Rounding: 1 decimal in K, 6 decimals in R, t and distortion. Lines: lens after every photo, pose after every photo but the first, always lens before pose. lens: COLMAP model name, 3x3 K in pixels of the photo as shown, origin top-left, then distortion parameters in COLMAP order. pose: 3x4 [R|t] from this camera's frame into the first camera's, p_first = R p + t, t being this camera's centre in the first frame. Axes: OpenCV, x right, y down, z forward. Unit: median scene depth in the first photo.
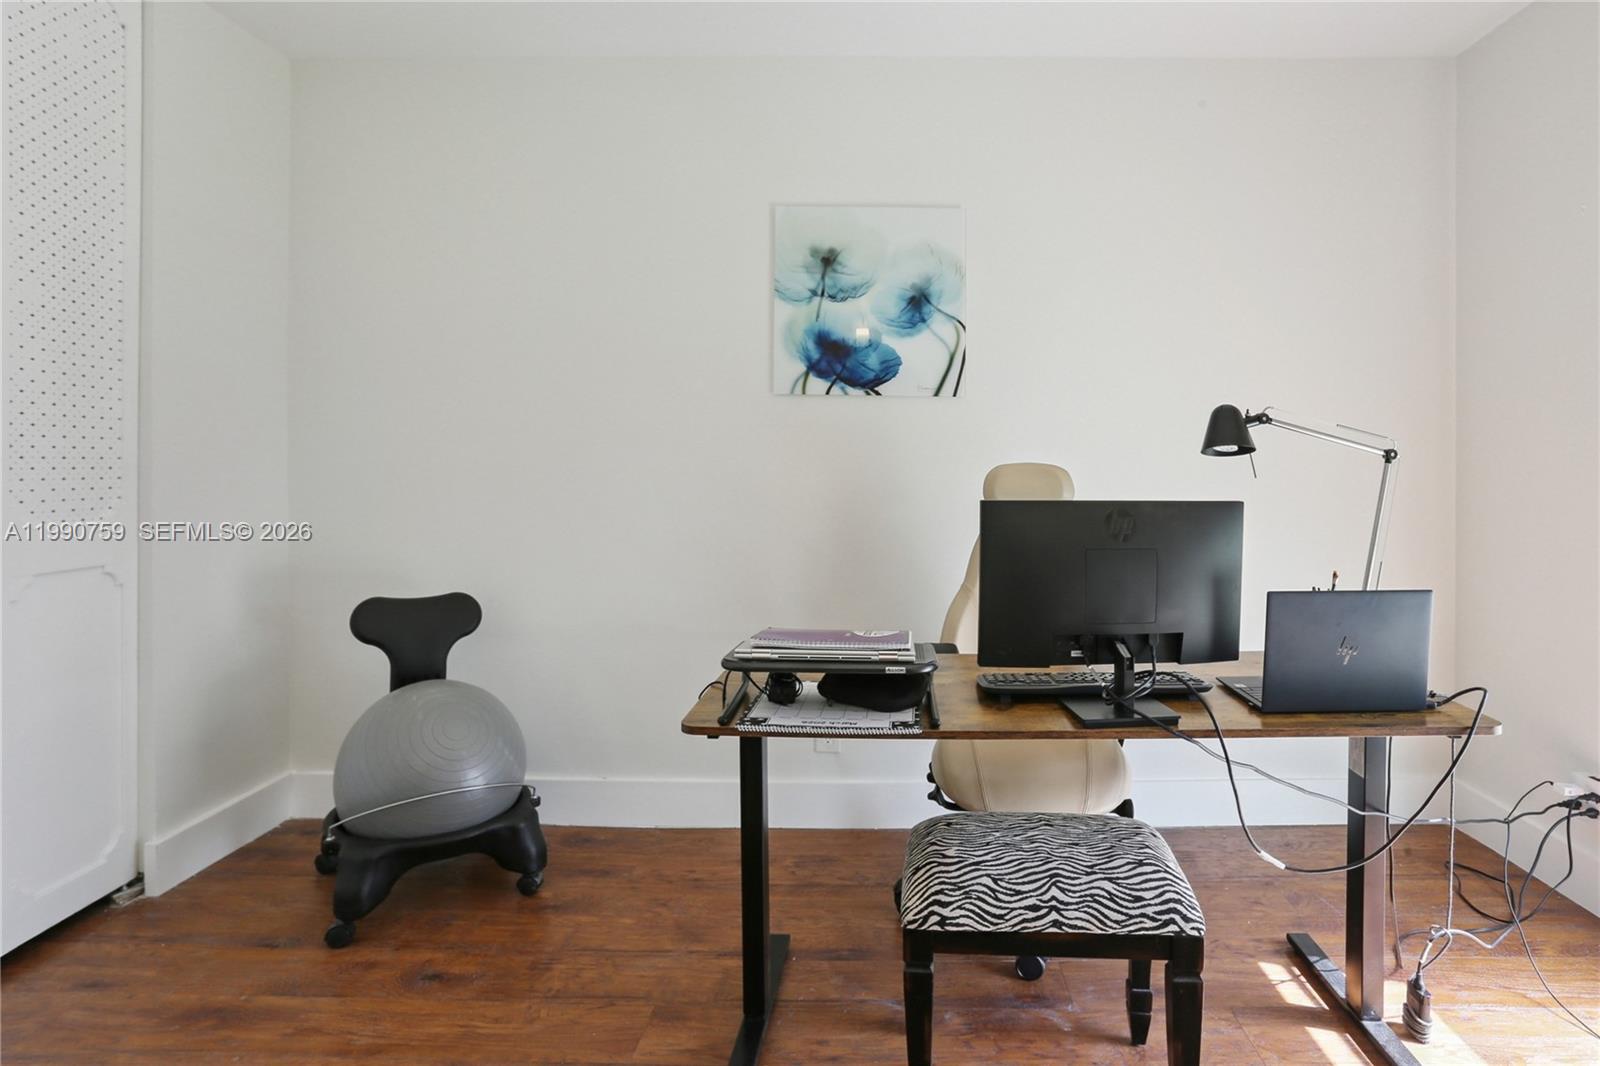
lens RADIAL K [[879.7, 0, 886.2], [0, 879.7, 465.5], [0, 0, 1]] dist [-0.059295, 0.000084]
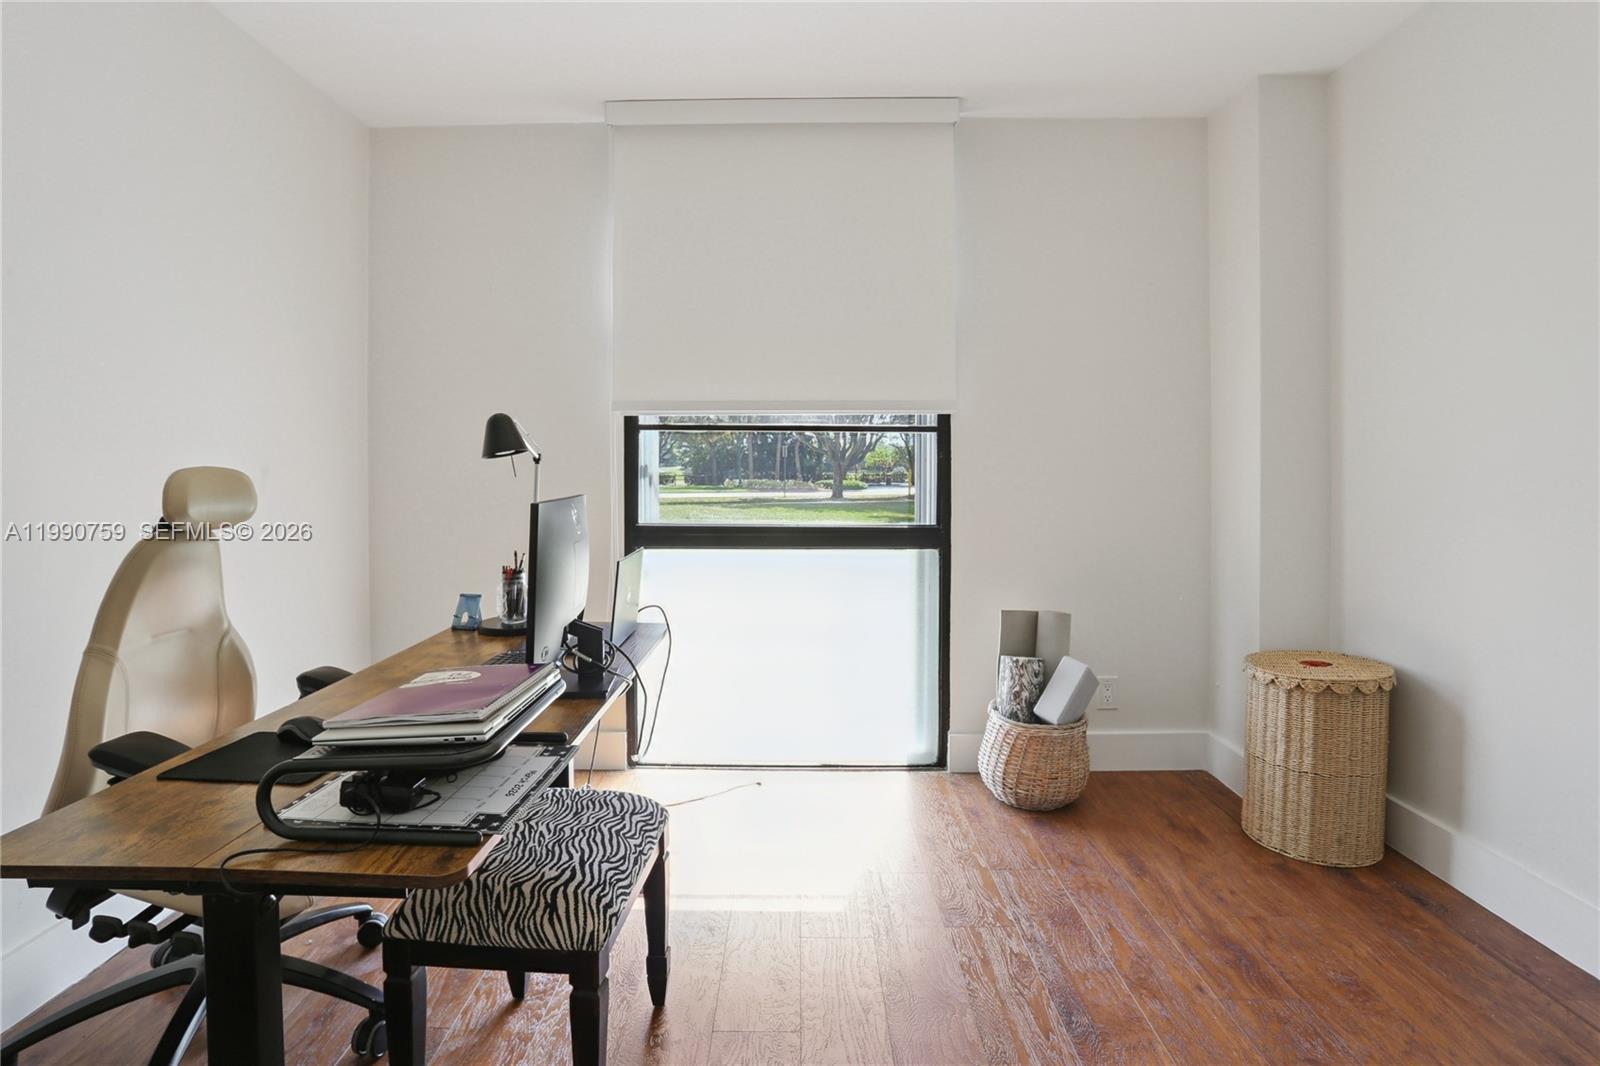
lens RADIAL K [[797.2, 0, 798.3], [0, 797.2, 500.6], [0, 0, 1]] dist [-0.090148, 0.046171]
pose [[0.006639, -0.046431, 0.998899, -0.426478], [0.010454, 0.998870, 0.046360, 0.000902], [-0.999923, 0.010135, 0.007117, 0.407729]]
